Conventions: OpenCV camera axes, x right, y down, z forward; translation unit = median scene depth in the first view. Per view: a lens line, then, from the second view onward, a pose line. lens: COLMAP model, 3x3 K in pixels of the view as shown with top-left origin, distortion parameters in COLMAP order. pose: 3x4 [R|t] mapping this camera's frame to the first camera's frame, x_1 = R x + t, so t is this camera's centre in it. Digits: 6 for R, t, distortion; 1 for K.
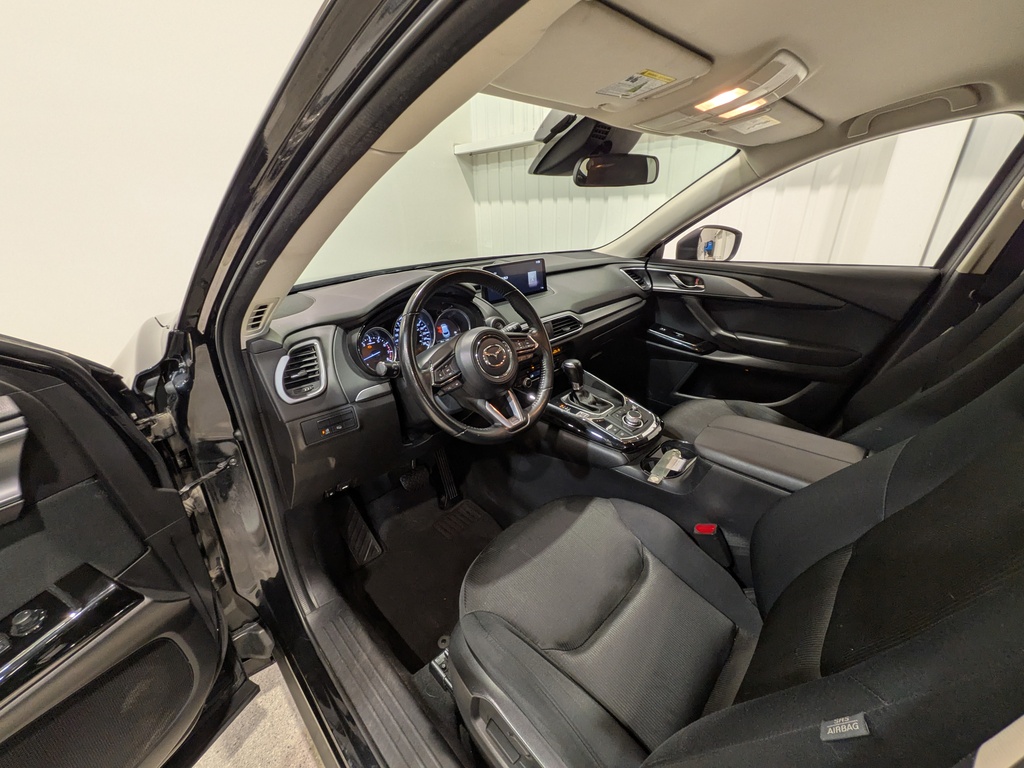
lens RADIAL K [[411.1, 0, 518.0], [0, 411.1, 377.4], [0, 0, 1]] dist [-0.000080, 0.000218]
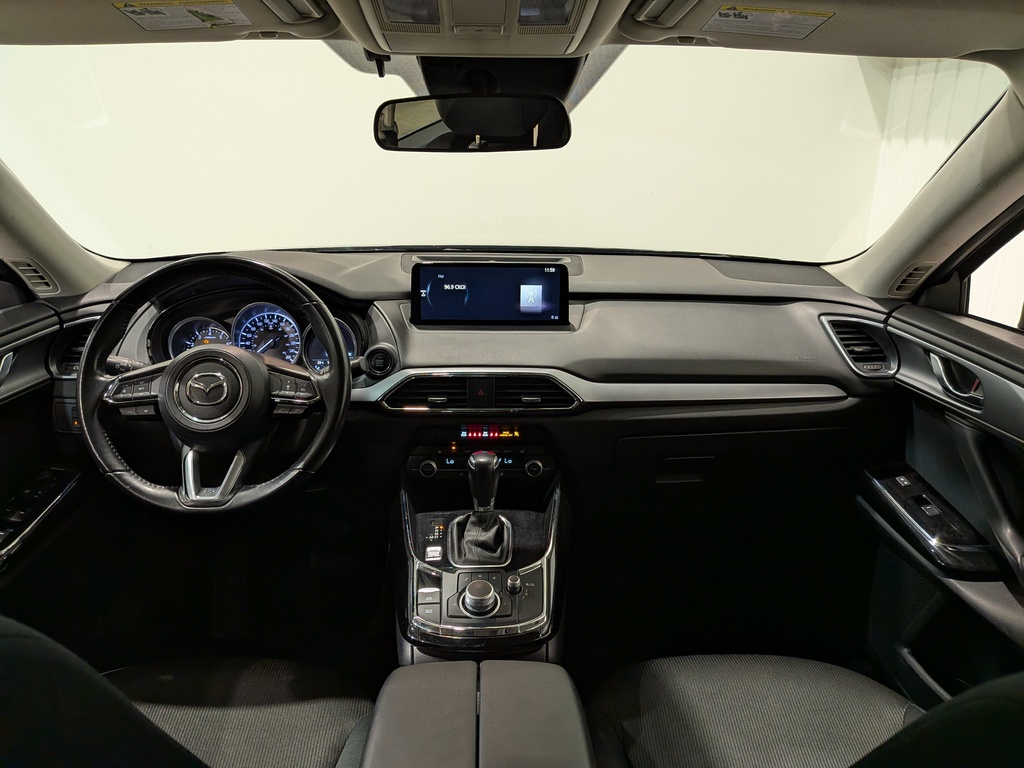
lens RADIAL K [[759.4, 0, 509.3], [0, 759.4, 382.7], [0, 0, 1]] dist [0.047468, -0.080328]
pose [[0.718101, 0.251943, -0.648734, 0.693257], [-0.295457, 0.954361, 0.043587, -0.165343], [0.630108, 0.160374, 0.759766, 0.226222]]
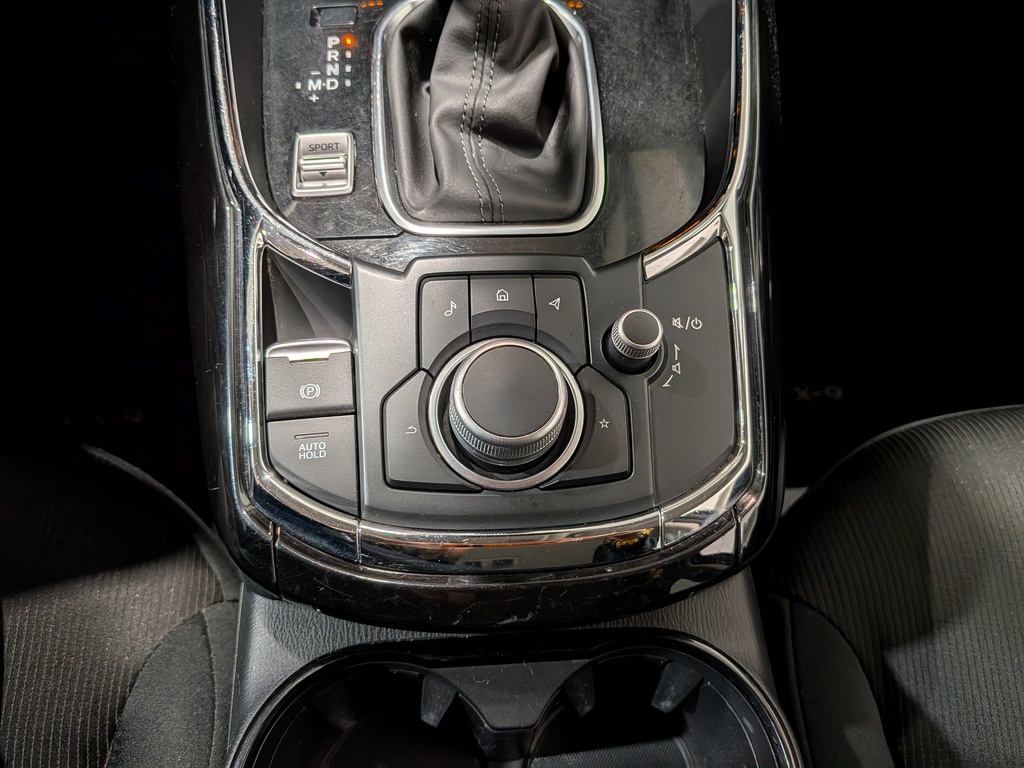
lens RADIAL K [[759.4, 0, 517.4], [0, 759.4, 382.2], [0, 0, 1]] dist [0.047468, -0.080328]
pose [[0.737276, 0.618638, -0.271498, 0.281971], [-0.332182, 0.681886, 0.651680, -0.049567], [0.588285, -0.390281, 0.708239, 0.688254]]
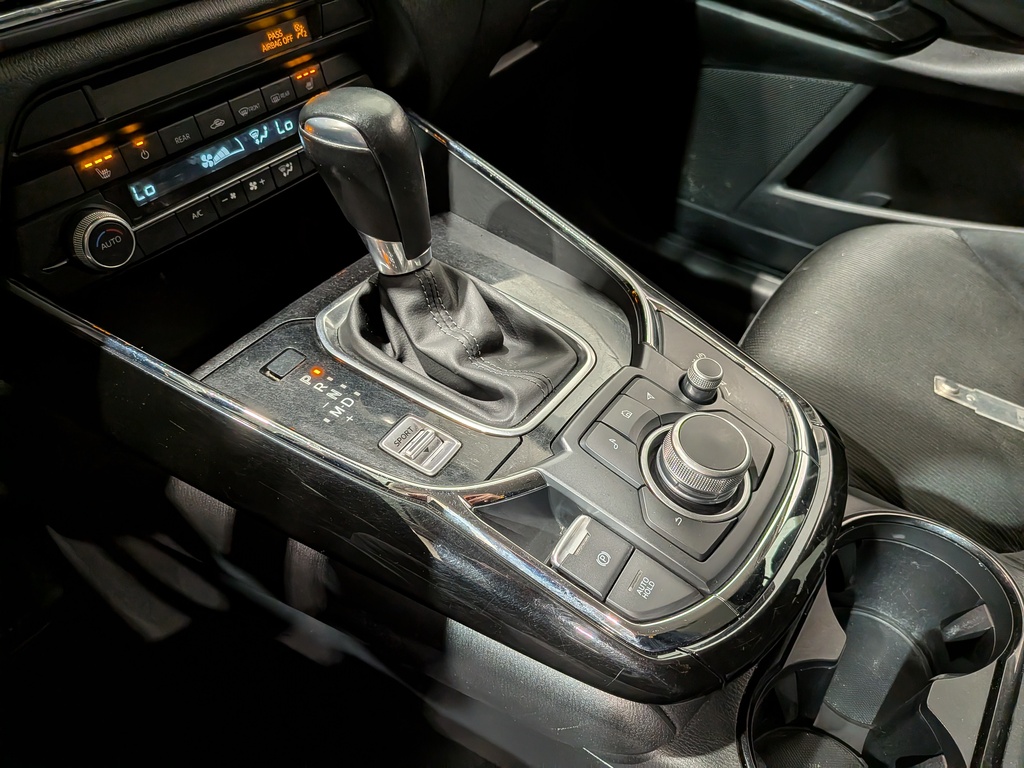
lens RADIAL K [[759.4, 0, 536.6], [0, 759.4, 397.7], [0, 0, 1]] dist [0.047468, -0.080328]
pose [[0.982719, -0.077161, 0.168252, 0.129276], [0.010339, 0.930434, 0.366313, -0.037580], [-0.184812, -0.358243, 0.915154, 0.594616]]
